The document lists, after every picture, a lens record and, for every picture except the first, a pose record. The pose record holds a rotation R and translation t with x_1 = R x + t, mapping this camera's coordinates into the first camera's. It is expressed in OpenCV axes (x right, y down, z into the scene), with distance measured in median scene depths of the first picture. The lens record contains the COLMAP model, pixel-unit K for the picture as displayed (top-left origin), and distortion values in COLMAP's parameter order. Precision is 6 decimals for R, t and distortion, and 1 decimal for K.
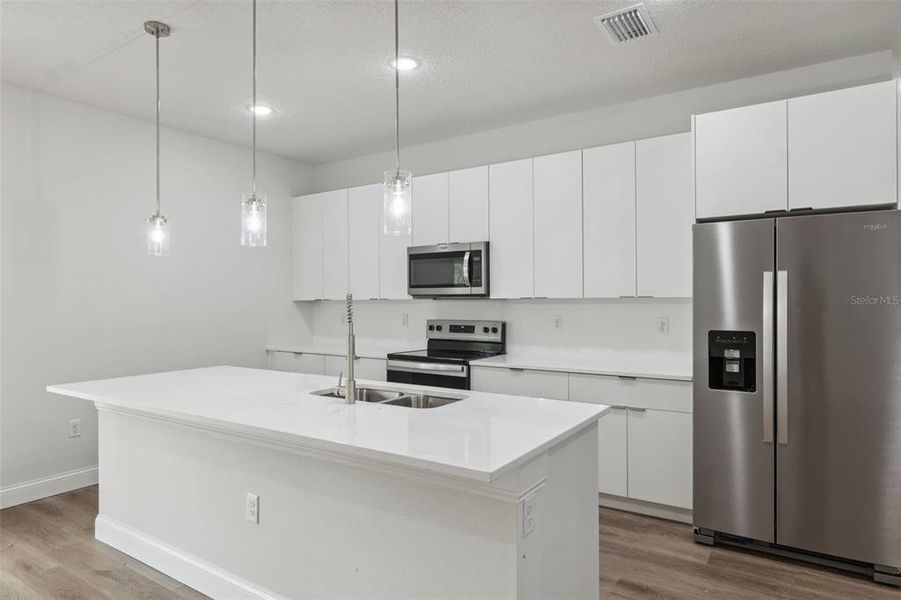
lens RADIAL K [[534.9, 0, 450.5], [0, 534.9, 300.0], [0, 0, 1]] dist [0.004498, 0.000806]
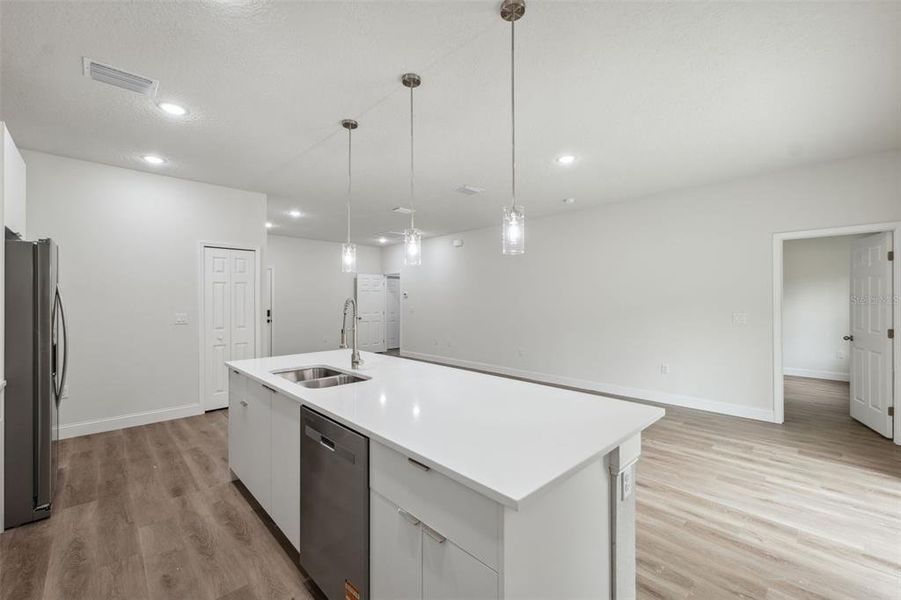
lens RADIAL K [[370.7, 0, 450.5], [0, 370.7, 300.0], [0, 0, 1]] dist [0.000971, 0.000011]
pose [[-0.974108, 0.008250, 0.225931, -0.391558], [0.008516, 0.999964, 0.000207, -0.001339], [-0.225921, 0.002125, -0.974143, 1.110409]]
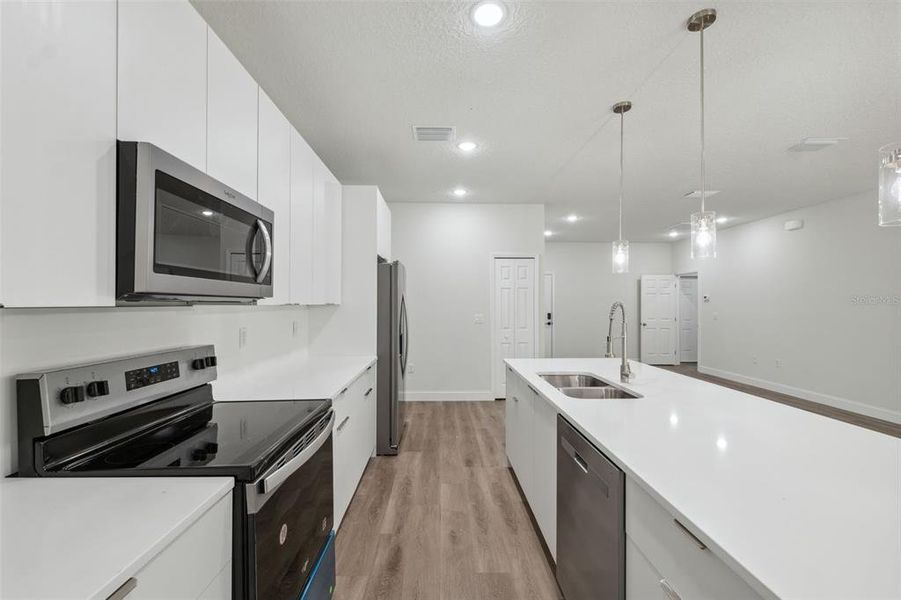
lens RADIAL K [[368.1, 0, 449.4], [0, 368.1, 303.1], [0, 0, 1]] dist [0.000677, -0.000068]
pose [[-0.568968, 0.007499, 0.822326, -0.393800], [0.003678, 0.999972, -0.006574, -0.001232], [-0.822352, -0.000716, -0.568979, 1.062794]]
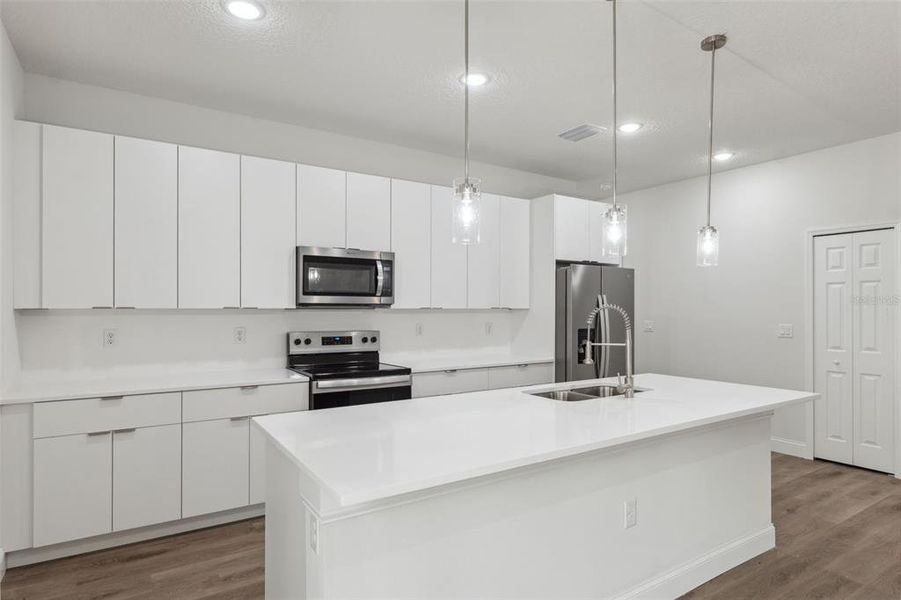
lens RADIAL K [[502.1, 0, 451.4], [0, 502.1, 303.9], [0, 0, 1]] dist [0.002407, -0.000080]
pose [[0.405950, 0.016739, 0.913742, -0.760957], [-0.002473, 0.999849, -0.017218, 0.005099], [-0.913892, 0.004730, 0.405930, 0.506378]]
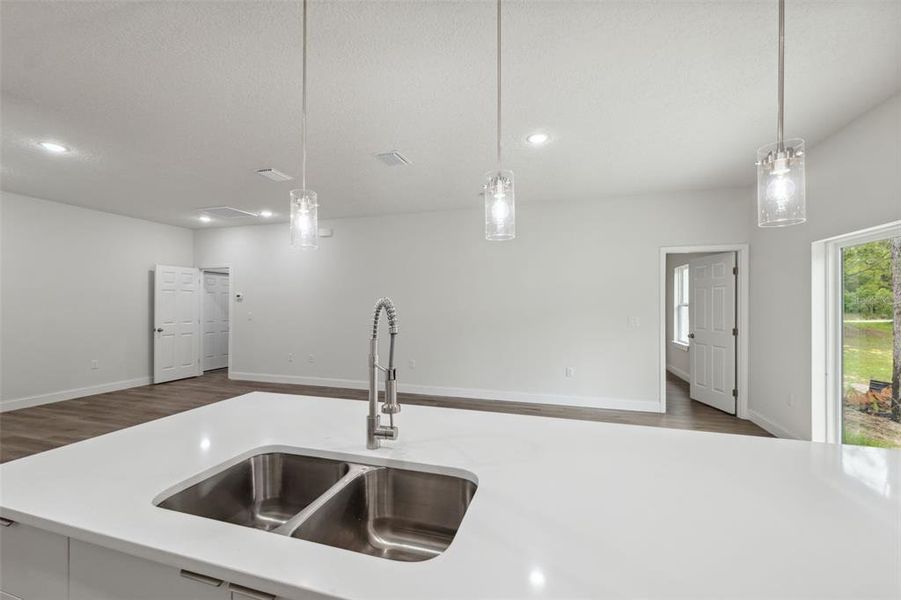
lens RADIAL K [[368.1, 0, 449.4], [0, 368.1, 303.1], [0, 0, 1]] dist [0.000677, -0.000068]
pose [[-0.959988, 0.003572, -0.280018, -0.075831], [0.003640, 0.999993, 0.000278, -0.002450], [0.280017, -0.000752, -0.959995, 0.846518]]
